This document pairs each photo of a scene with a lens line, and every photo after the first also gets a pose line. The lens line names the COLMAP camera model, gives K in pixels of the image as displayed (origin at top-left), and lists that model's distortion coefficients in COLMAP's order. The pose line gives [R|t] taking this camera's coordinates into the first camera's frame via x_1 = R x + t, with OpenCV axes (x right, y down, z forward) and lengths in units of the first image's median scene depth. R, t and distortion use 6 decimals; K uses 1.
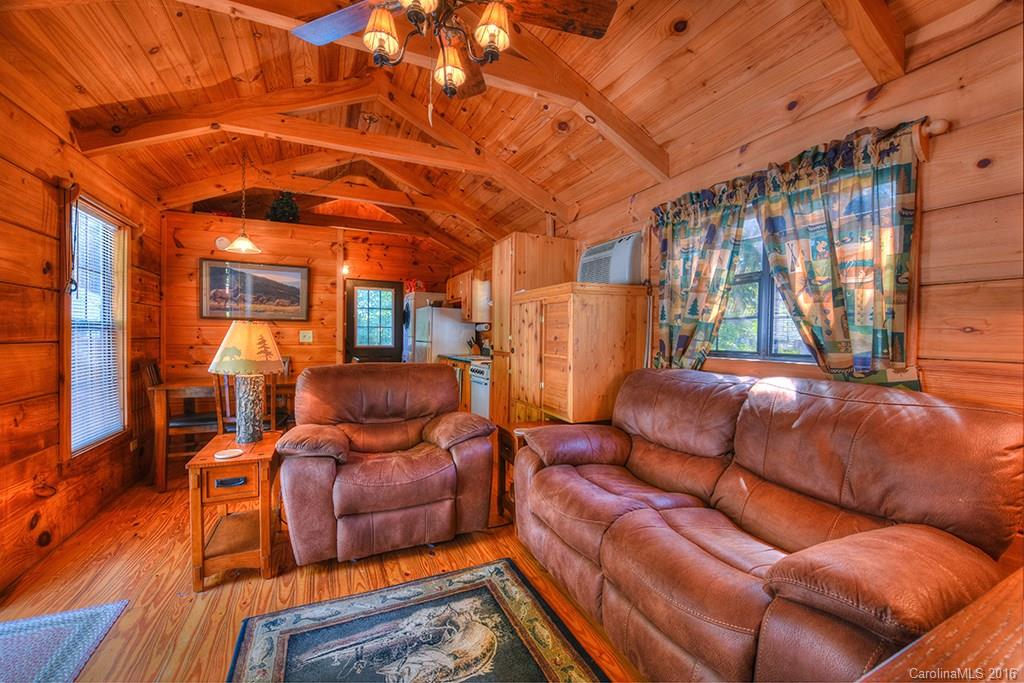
lens RADIAL K [[414.9, 0, 531.8], [0, 414.9, 345.5], [0, 0, 1]] dist [-0.013114, -0.003062]
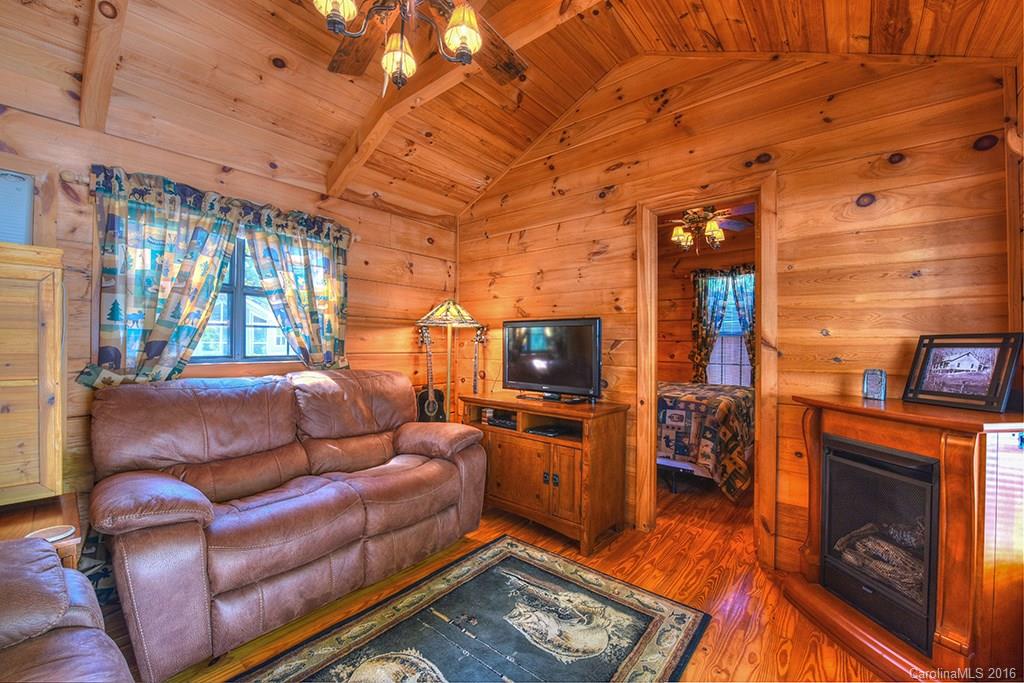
lens RADIAL K [[414.9, 0, 495.5], [0, 414.9, 344.5], [0, 0, 1]] dist [-0.013114, -0.003062]
pose [[-0.390522, -0.017328, 0.920431, -0.675527], [0.009287, 0.999698, 0.022760, -0.029708], [-0.920547, 0.017436, -0.390243, 0.682468]]
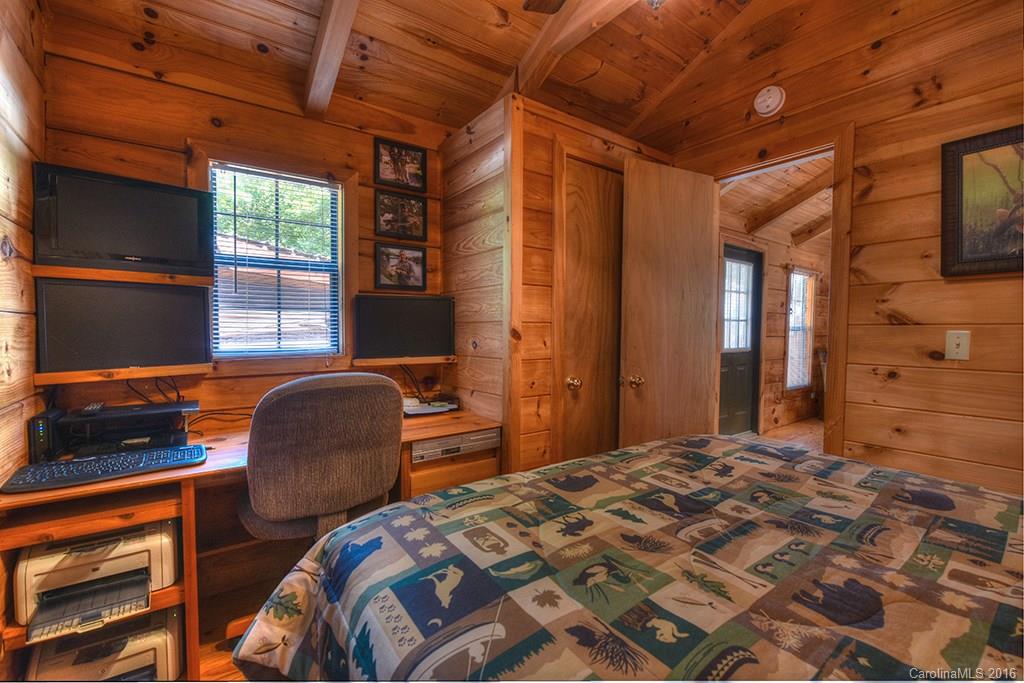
lens RADIAL K [[441.1, 0, 491.4], [0, 441.1, 339.2], [0, 0, 1]] dist [-0.018614, -0.002856]
pose [[0.156311, 0.015997, -0.987578, 0.841232], [-0.030085, 0.999482, 0.011428, 0.023227], [0.987250, 0.027925, 0.156711, -0.853352]]
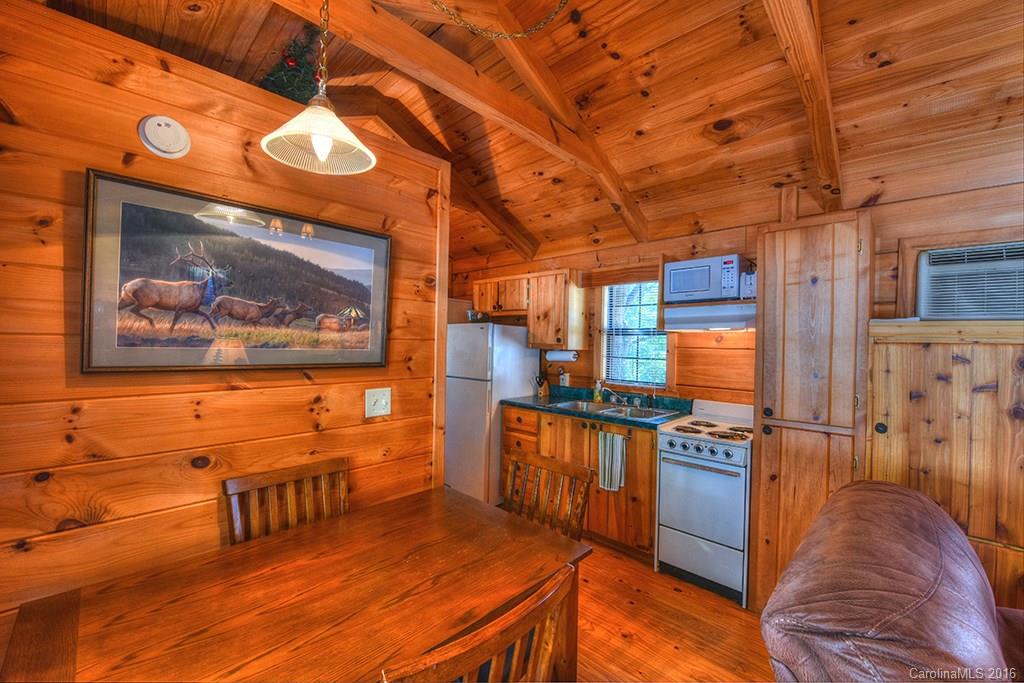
lens RADIAL K [[414.9, 0, 516.0], [0, 414.9, 345.9], [0, 0, 1]] dist [-0.013114, -0.003062]
pose [[0.941229, 0.002620, 0.337760, -0.907961], [-0.000750, 0.999984, -0.005666, -0.125387], [-0.337769, 0.005080, 0.941215, 0.908370]]
